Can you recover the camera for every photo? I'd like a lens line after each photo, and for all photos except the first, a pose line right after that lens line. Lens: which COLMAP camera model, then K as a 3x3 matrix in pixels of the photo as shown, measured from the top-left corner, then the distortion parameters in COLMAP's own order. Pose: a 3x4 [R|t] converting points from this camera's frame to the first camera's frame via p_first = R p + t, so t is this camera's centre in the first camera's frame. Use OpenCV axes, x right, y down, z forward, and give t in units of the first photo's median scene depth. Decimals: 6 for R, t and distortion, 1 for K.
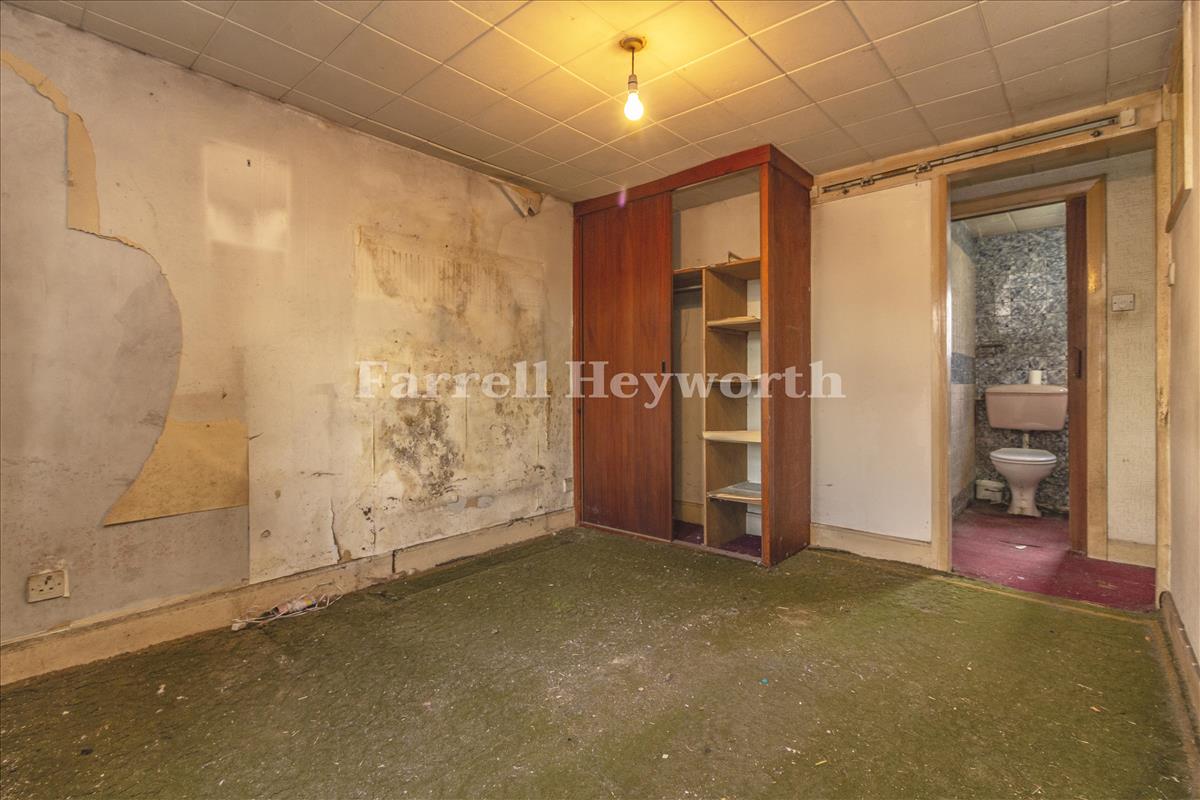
lens RADIAL K [[555.5, 0, 606.8], [0, 555.5, 378.4], [0, 0, 1]] dist [0.000758, 0.000035]
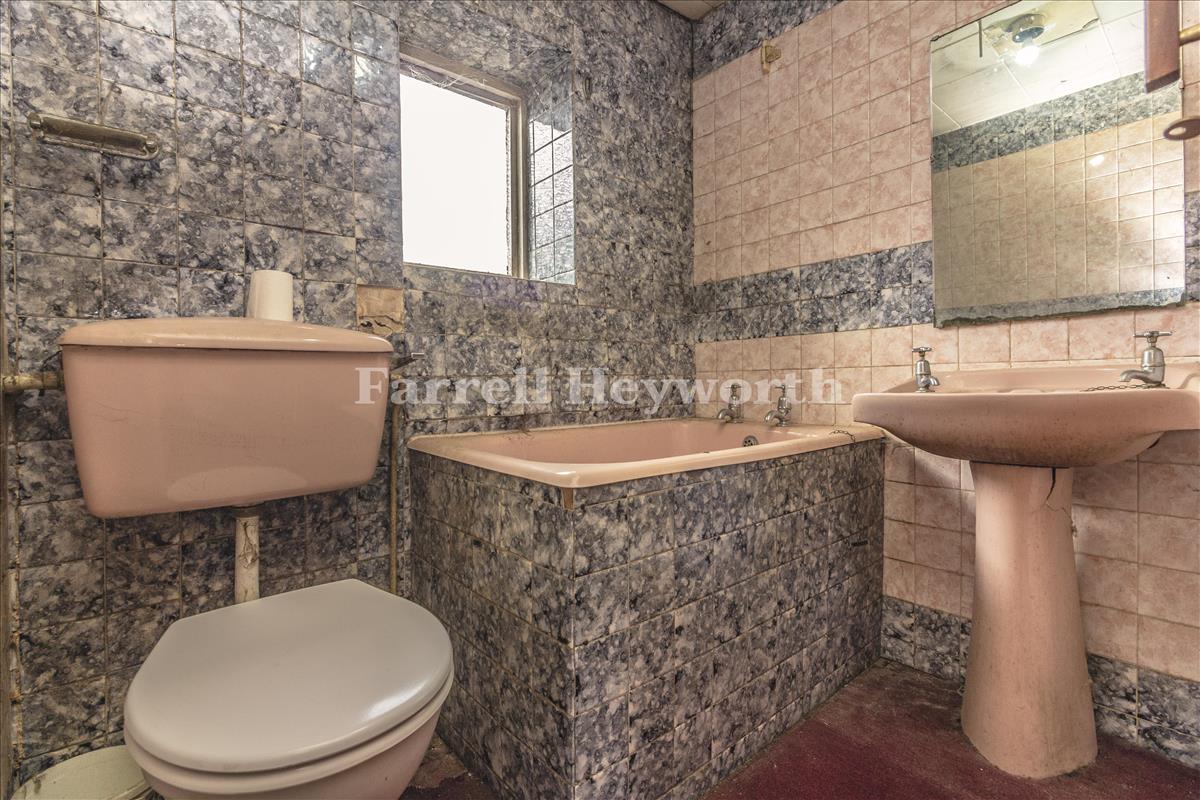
lens RADIAL K [[555.5, 0, 597.4], [0, 555.5, 390.7], [0, 0, 1]] dist [0.000758, 0.000035]
pose [[0.149960, -0.008367, 0.988657, 0.395497], [0.001997, 0.999965, 0.008160, 0.030688], [-0.988690, 0.000751, 0.149972, 0.602593]]
